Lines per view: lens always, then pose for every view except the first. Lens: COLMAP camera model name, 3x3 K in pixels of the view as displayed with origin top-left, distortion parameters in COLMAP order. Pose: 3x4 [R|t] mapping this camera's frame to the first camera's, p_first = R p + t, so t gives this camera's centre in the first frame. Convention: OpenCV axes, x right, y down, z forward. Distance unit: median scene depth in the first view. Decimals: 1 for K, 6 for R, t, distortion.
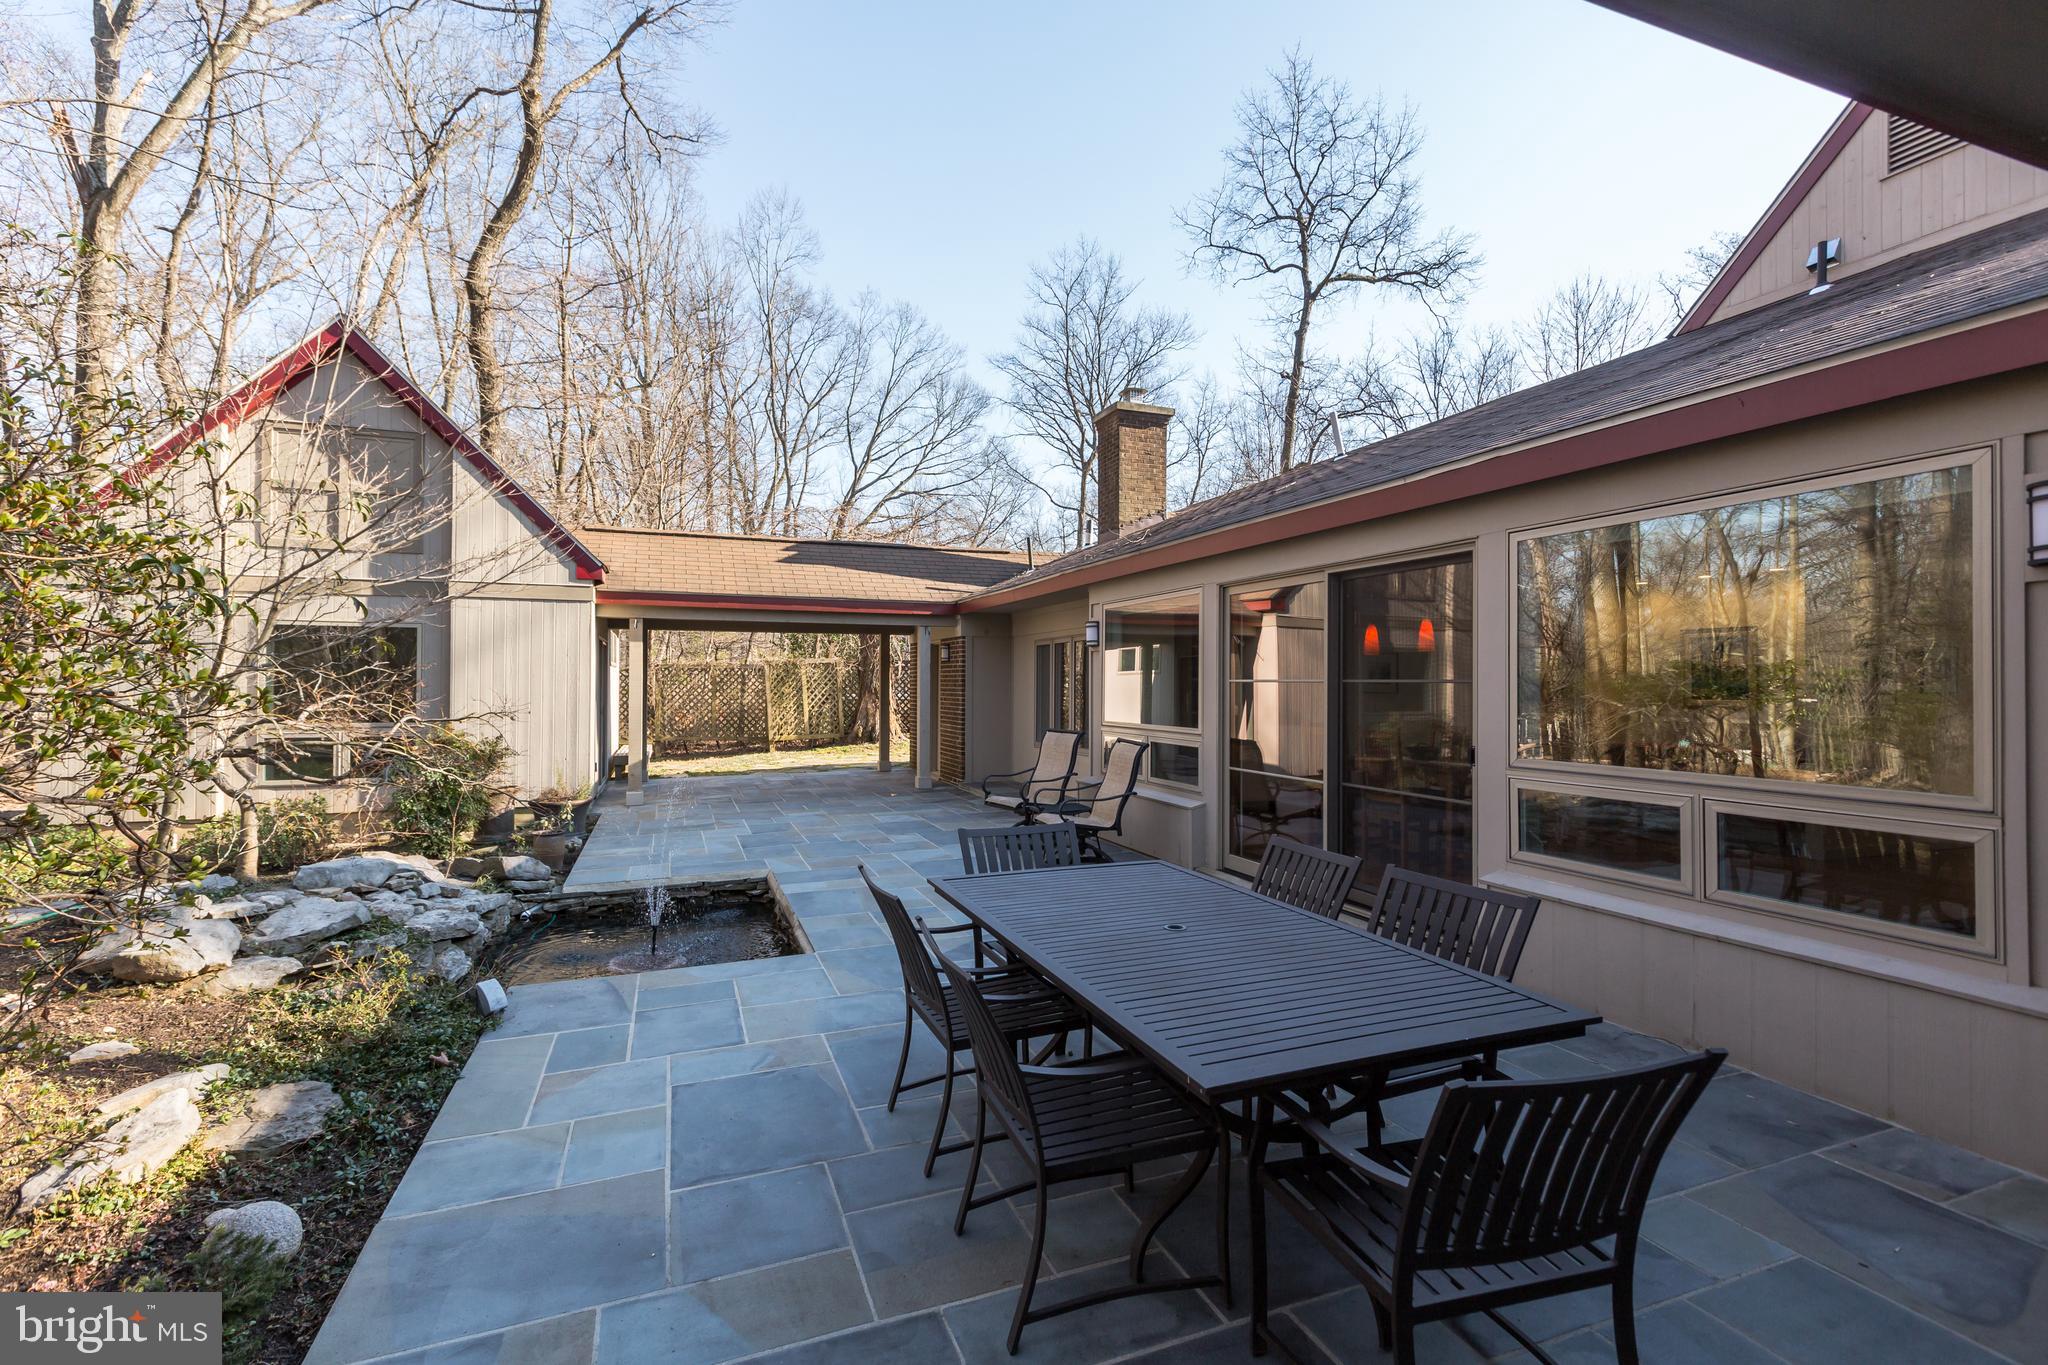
lens RADIAL K [[912.6, 0, 1026.0], [0, 912.6, 684.1], [0, 0, 1]] dist [-0.001415, -0.000373]
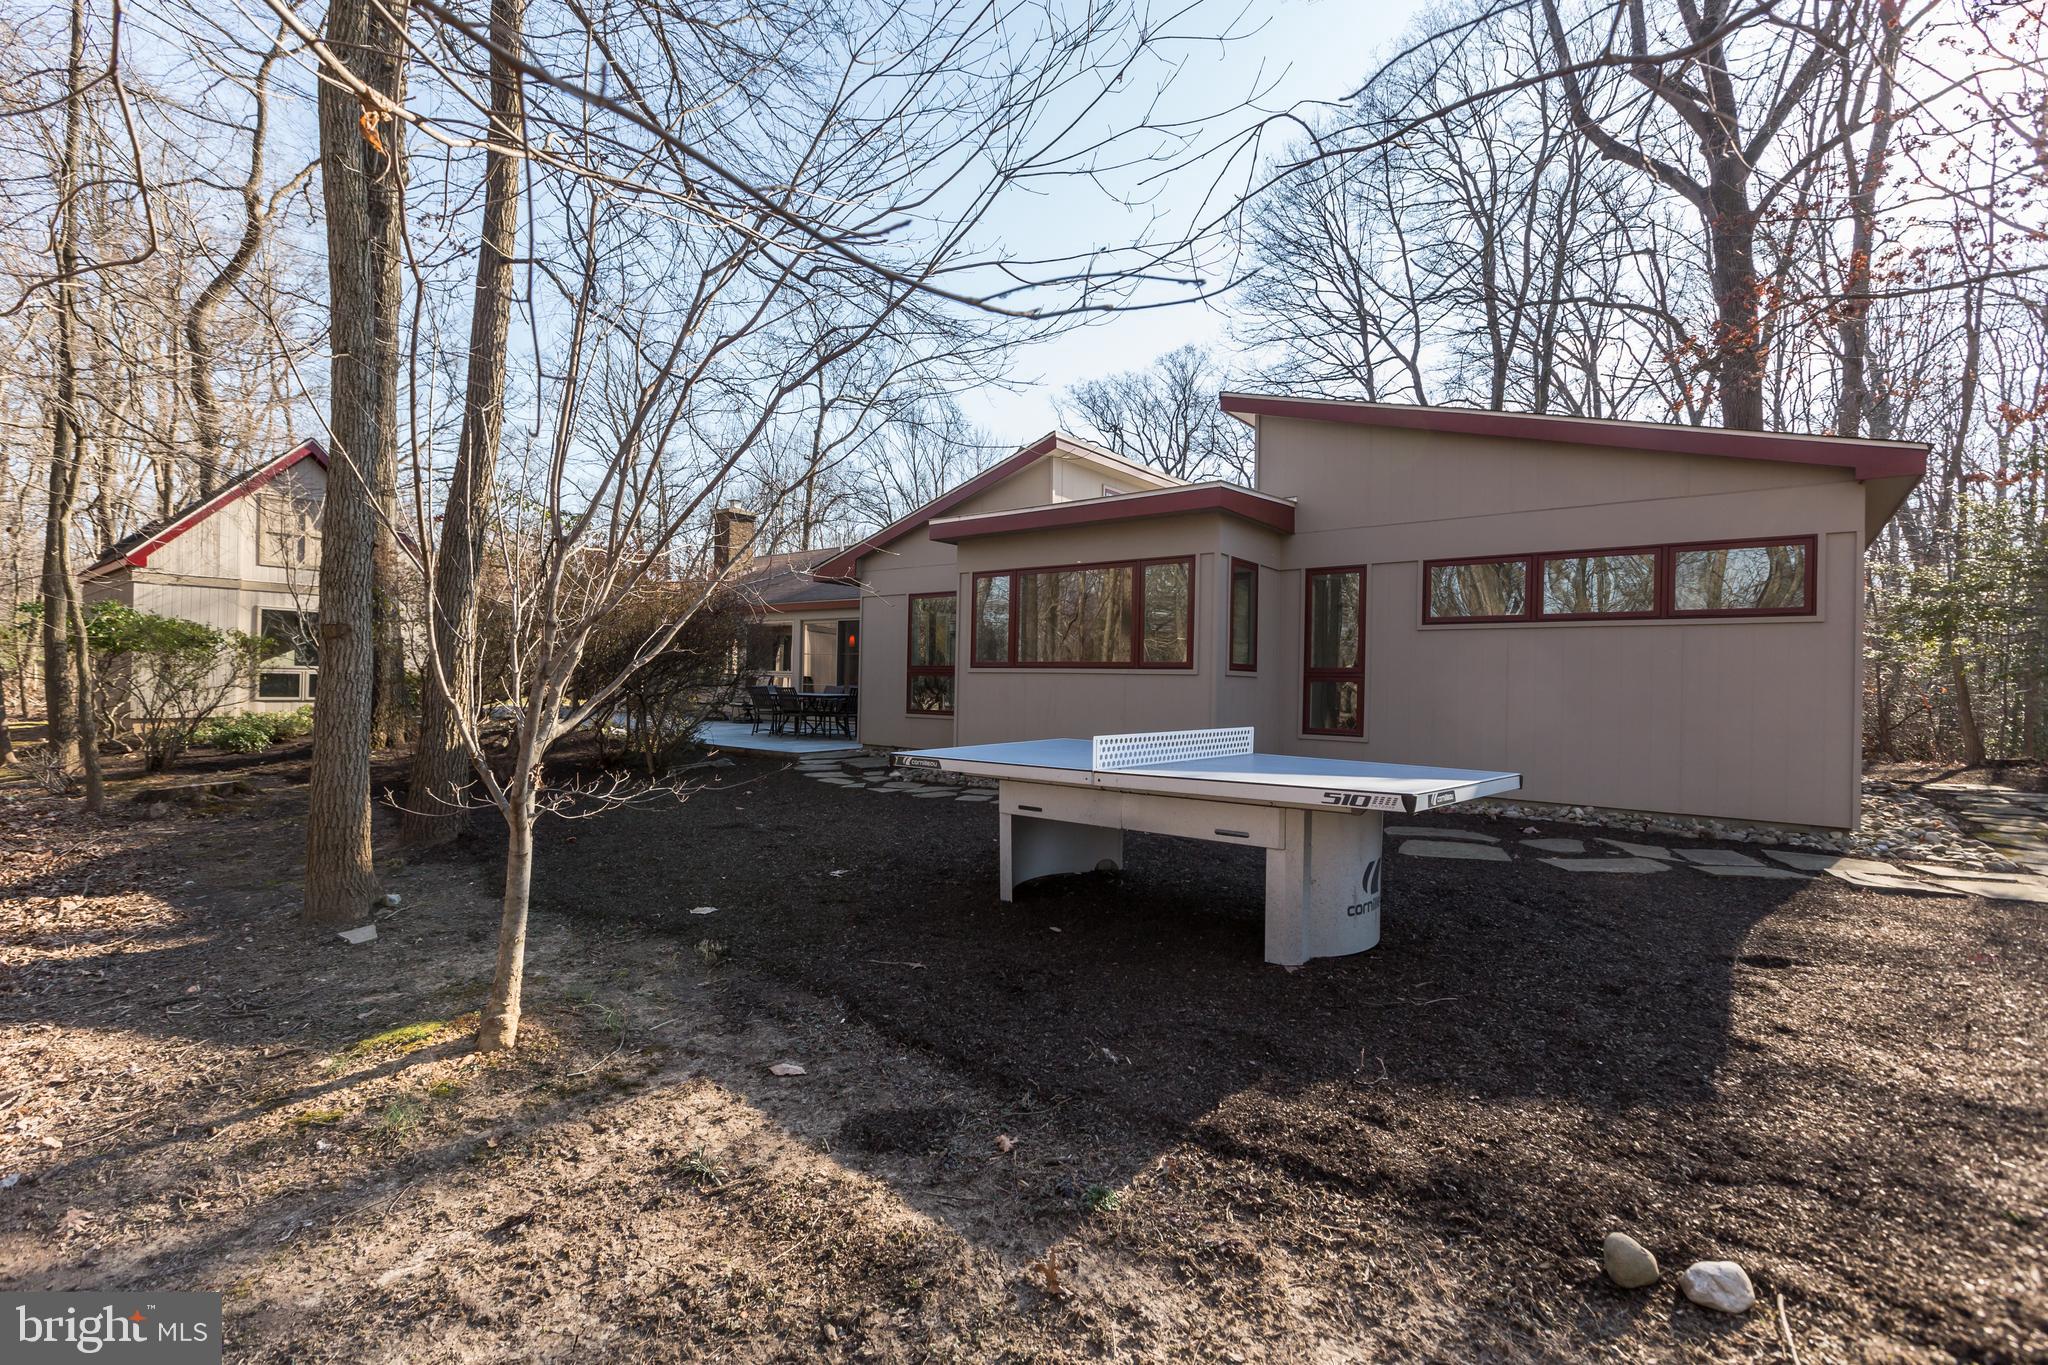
lens RADIAL K [[912.6, 0, 1016.7], [0, 912.6, 680.3], [0, 0, 1]] dist [-0.001415, -0.000373]
pose [[0.864349, 0.010789, 0.502777, -0.174269], [-0.017177, 0.999820, 0.008075, 0.012680], [-0.502599, -0.015616, 0.864379, -0.493599]]
